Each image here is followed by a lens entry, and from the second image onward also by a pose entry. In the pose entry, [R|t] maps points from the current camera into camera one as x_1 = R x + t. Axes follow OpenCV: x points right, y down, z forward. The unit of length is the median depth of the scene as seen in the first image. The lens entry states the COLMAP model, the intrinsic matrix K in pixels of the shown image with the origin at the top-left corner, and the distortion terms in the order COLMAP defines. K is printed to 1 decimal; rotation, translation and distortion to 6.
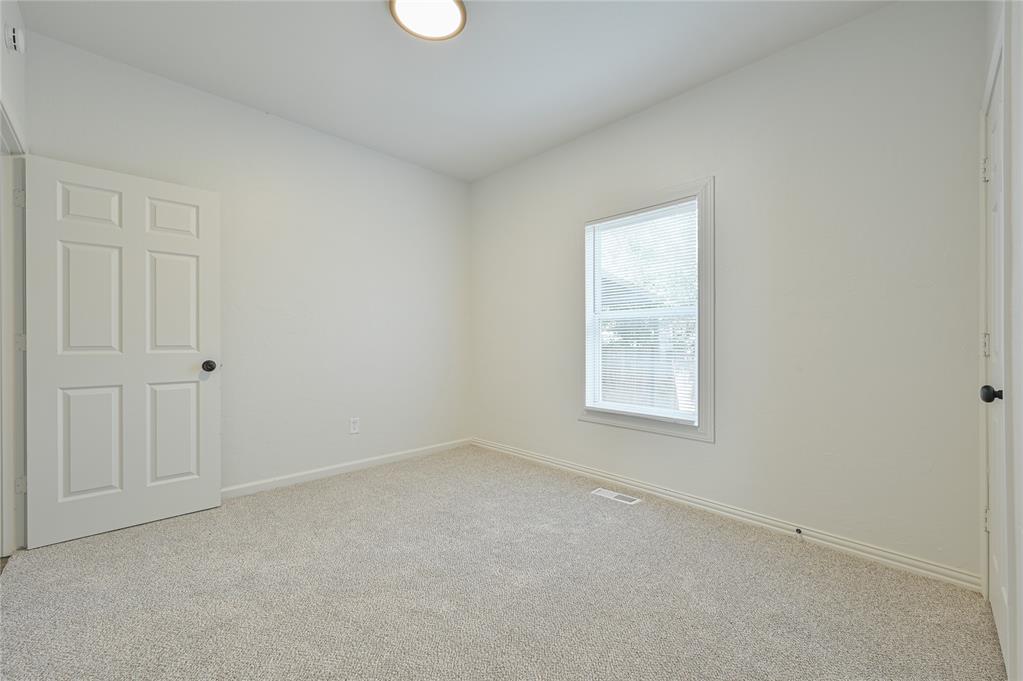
lens RADIAL K [[403.1, 0, 510.6], [0, 403.1, 343.5], [0, 0, 1]] dist [0.000158, -0.000025]
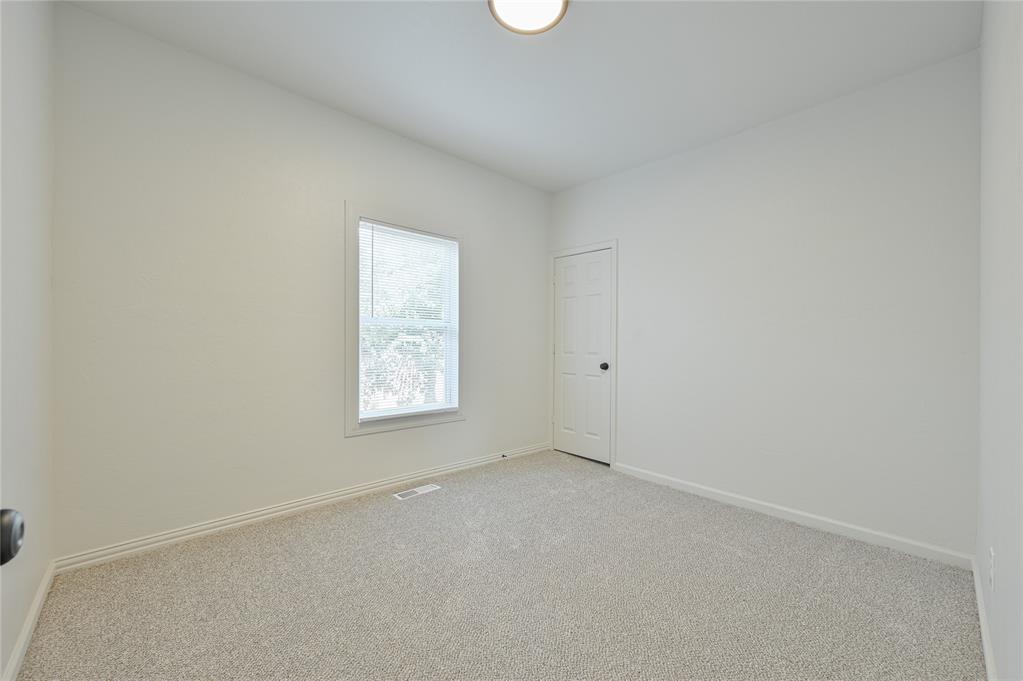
lens RADIAL K [[403.1, 0, 510.6], [0, 403.1, 343.5], [0, 0, 1]] dist [0.000158, -0.000025]
pose [[0.026688, 0.003444, 0.999638, -0.877850], [-0.001606, 0.999993, -0.003402, -0.013774], [-0.999643, -0.001514, 0.026694, 0.783798]]
